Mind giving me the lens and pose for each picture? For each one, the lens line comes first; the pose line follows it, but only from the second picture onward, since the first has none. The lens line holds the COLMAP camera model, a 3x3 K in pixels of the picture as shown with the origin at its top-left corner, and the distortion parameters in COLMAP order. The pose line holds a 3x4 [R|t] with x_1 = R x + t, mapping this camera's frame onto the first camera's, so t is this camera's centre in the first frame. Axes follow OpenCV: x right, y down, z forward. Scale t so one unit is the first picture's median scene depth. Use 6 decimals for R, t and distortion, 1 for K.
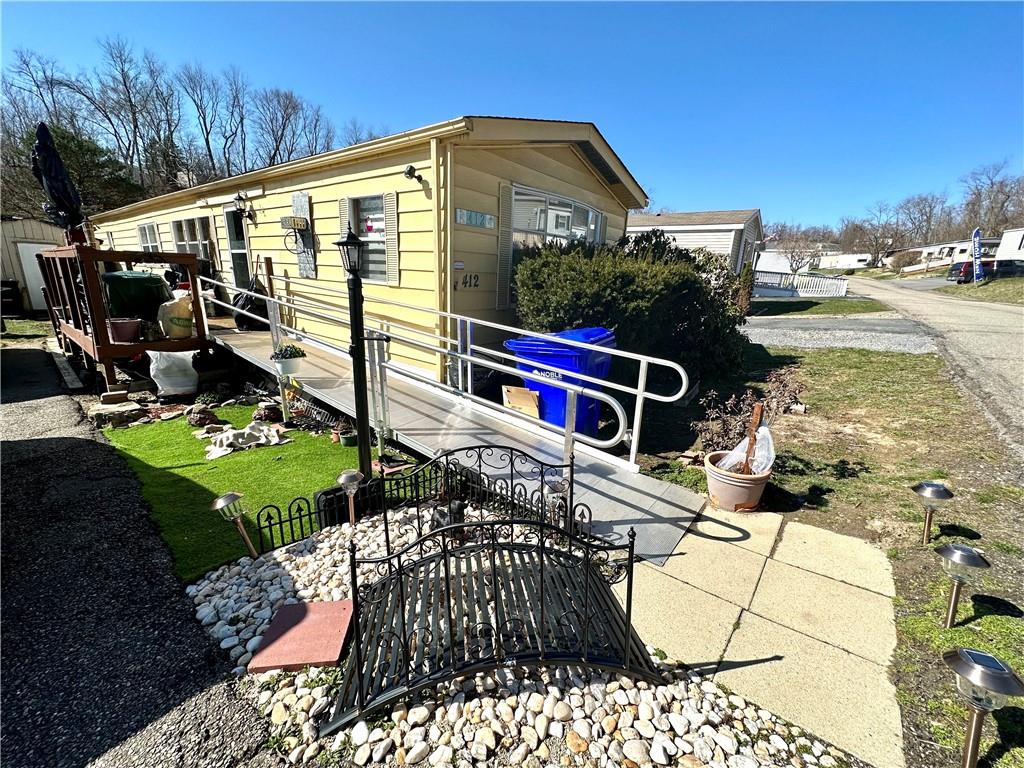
lens RADIAL K [[408.2, 0, 512.0], [0, 408.2, 384.0], [0, 0, 1]] dist [-0.000899, -0.000371]
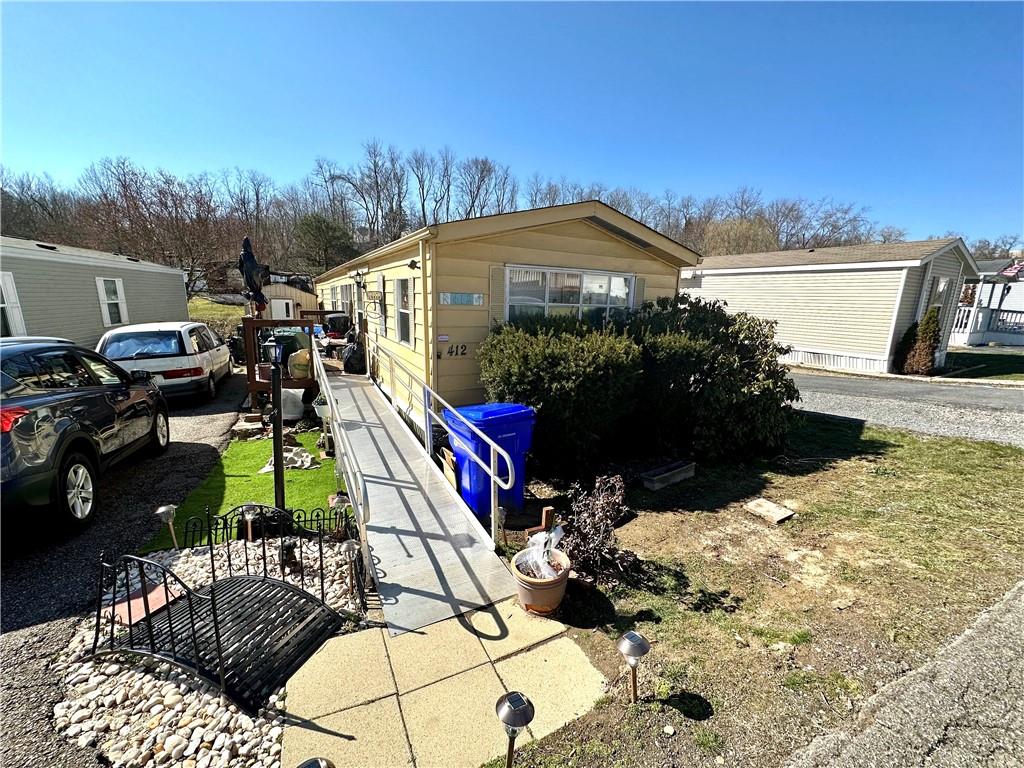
lens RADIAL K [[408.2, 0, 512.0], [0, 408.2, 384.0], [0, 0, 1]] dist [-0.000899, -0.000371]
pose [[0.918016, 0.066478, -0.390930, 0.422912], [-0.095964, 0.993788, -0.056357, -0.090648], [0.384755, 0.089252, 0.918693, 0.003408]]
